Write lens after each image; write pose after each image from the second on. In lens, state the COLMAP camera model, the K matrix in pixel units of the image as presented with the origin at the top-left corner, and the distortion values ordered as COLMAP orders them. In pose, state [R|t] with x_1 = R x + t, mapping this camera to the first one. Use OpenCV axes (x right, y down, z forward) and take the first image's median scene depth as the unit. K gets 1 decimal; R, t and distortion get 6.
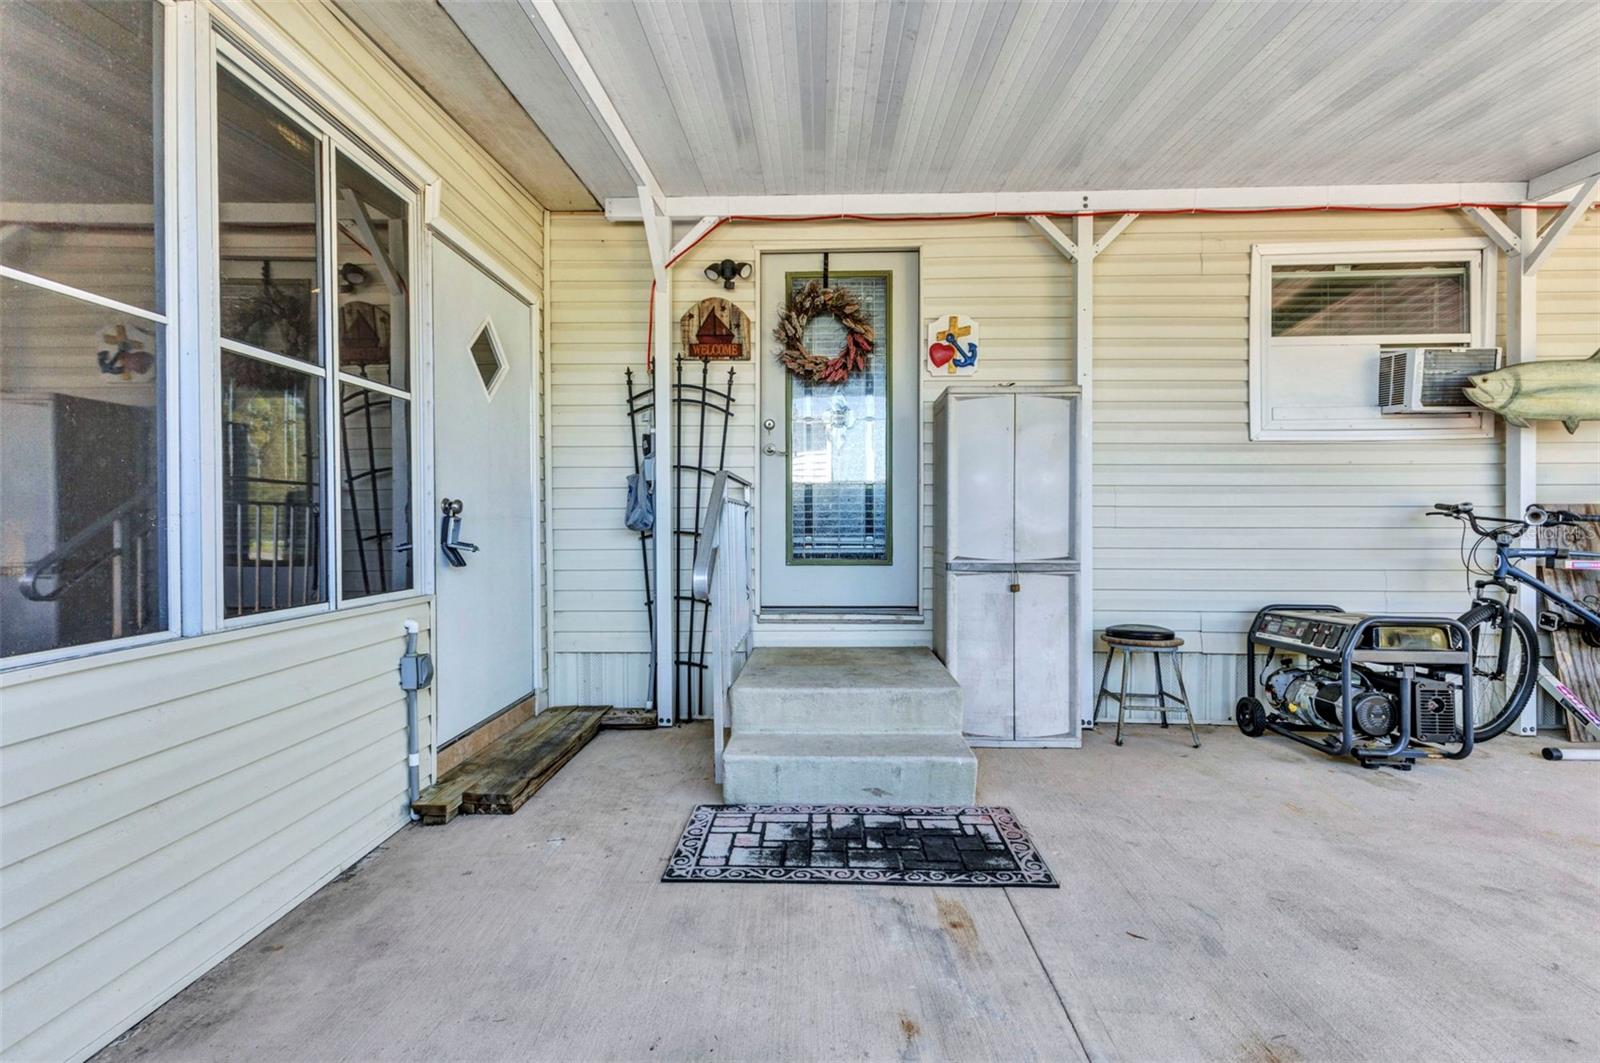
lens RADIAL K [[711.7, 0, 800.8], [0, 711.7, 527.7], [0, 0, 1]] dist [0.012010, -0.001380]
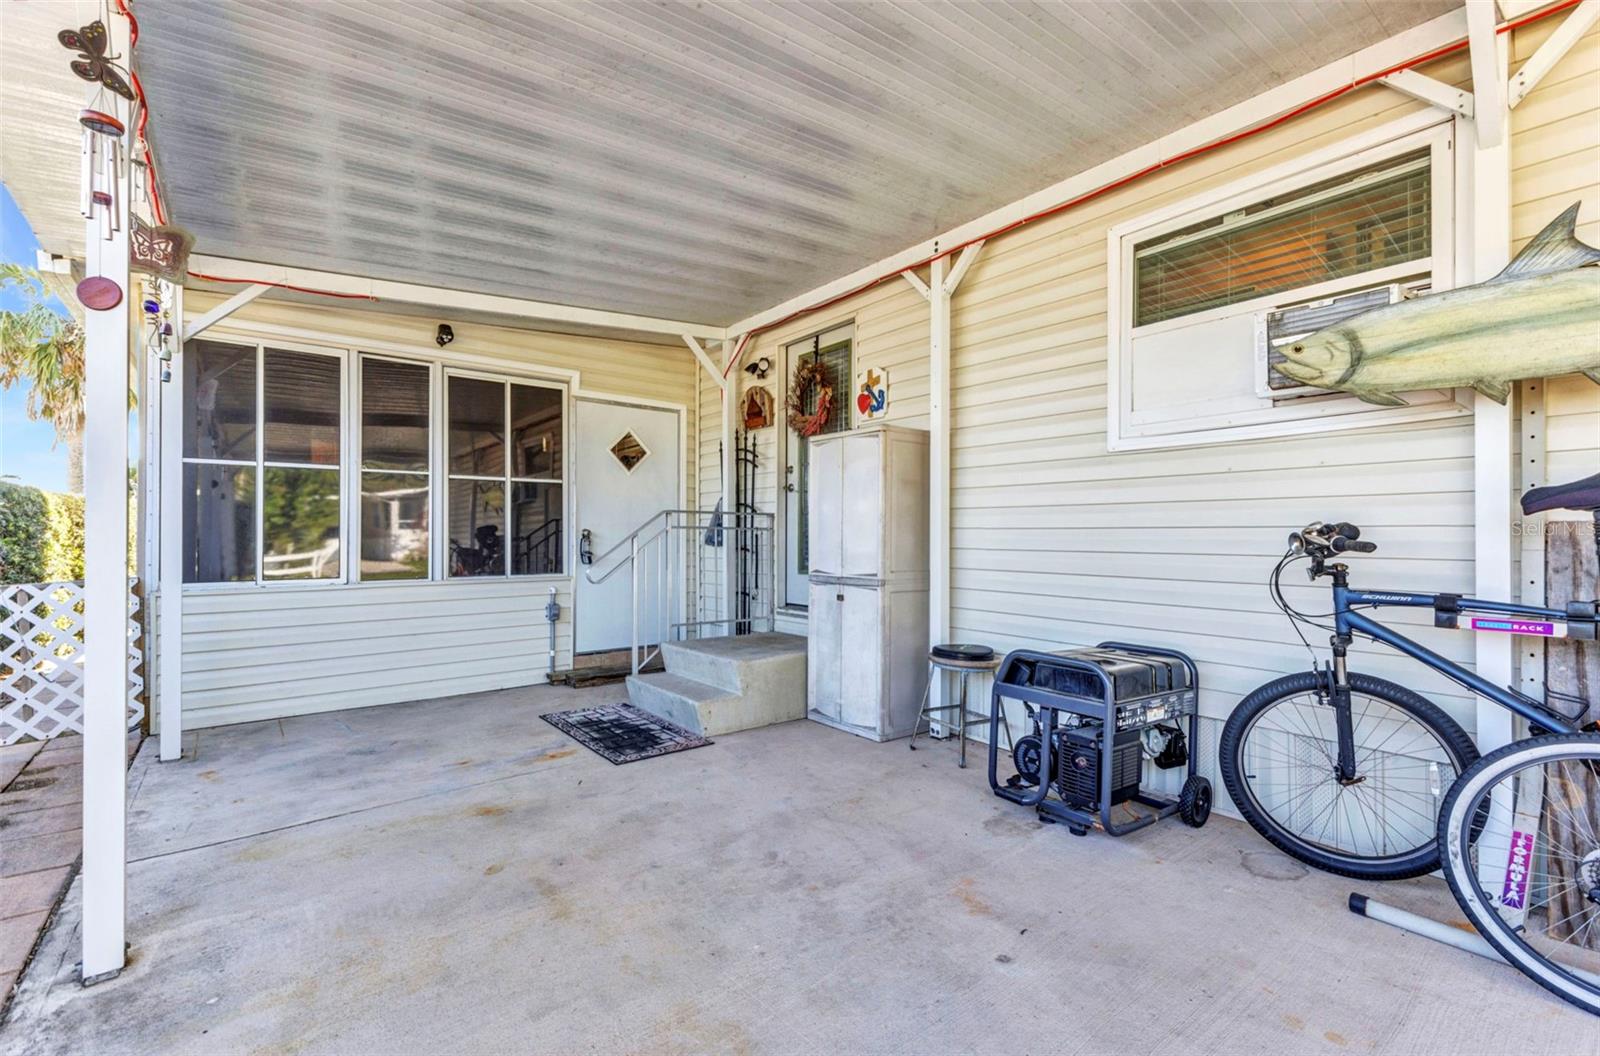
lens RADIAL K [[732.3, 0, 790.5], [0, 732.3, 523.7], [0, 0, 1]] dist [0.011459, 0.000117]
pose [[0.613369, -0.011405, -0.789714, 1.219360], [-0.004790, 0.999824, -0.018159, -0.018061], [0.789782, 0.014921, 0.613206, 0.163905]]
